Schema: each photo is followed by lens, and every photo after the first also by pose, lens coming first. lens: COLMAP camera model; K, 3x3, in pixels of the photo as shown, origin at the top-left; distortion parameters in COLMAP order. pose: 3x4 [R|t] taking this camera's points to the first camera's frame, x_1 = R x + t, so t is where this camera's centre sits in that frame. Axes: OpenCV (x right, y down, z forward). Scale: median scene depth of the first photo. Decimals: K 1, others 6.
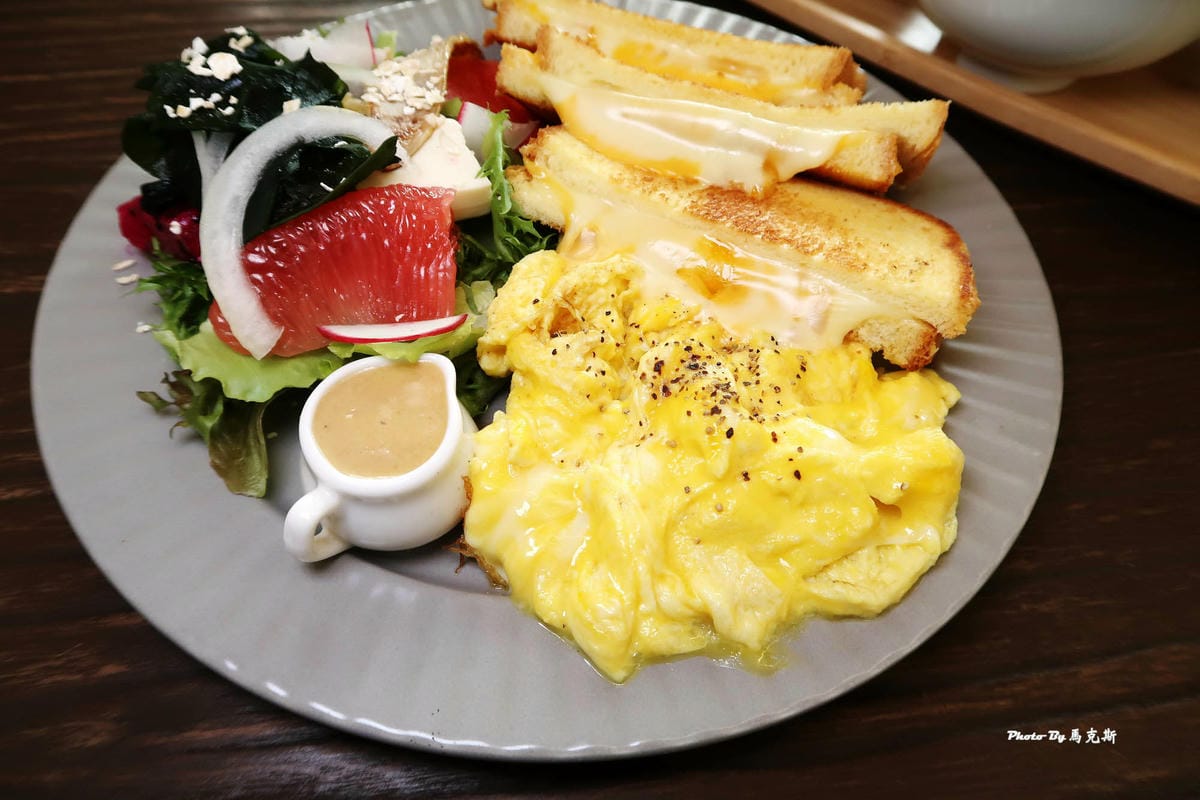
lens RADIAL K [[838.7, 0, 597.4], [0, 838.7, 396.8], [0, 0, 1]] dist [-0.021099, 0.000620]
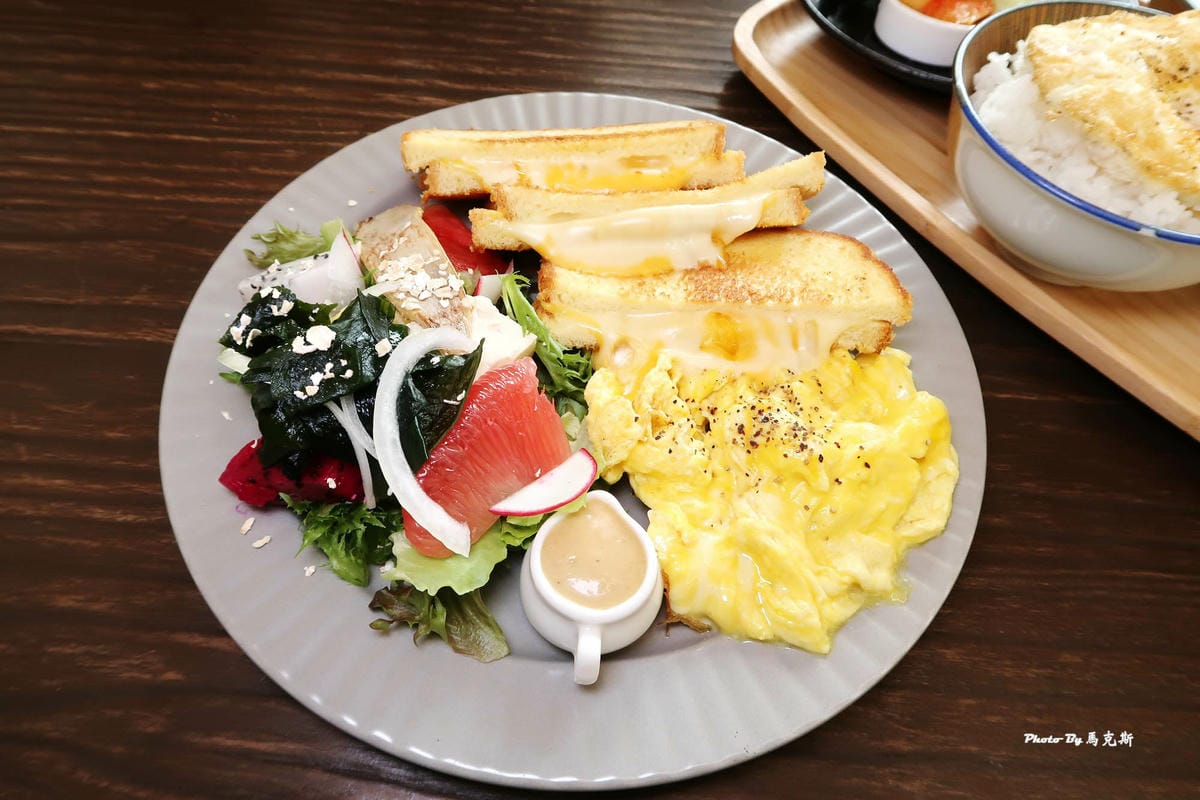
lens RADIAL K [[838.7, 0, 601.6], [0, 838.7, 399.8], [0, 0, 1]] dist [-0.021099, 0.000620]
pose [[0.886020, -0.389670, 0.251249, -0.442936], [0.370653, 0.920846, 0.121077, -0.325420], [-0.278542, -0.014150, 0.960320, -0.217491]]
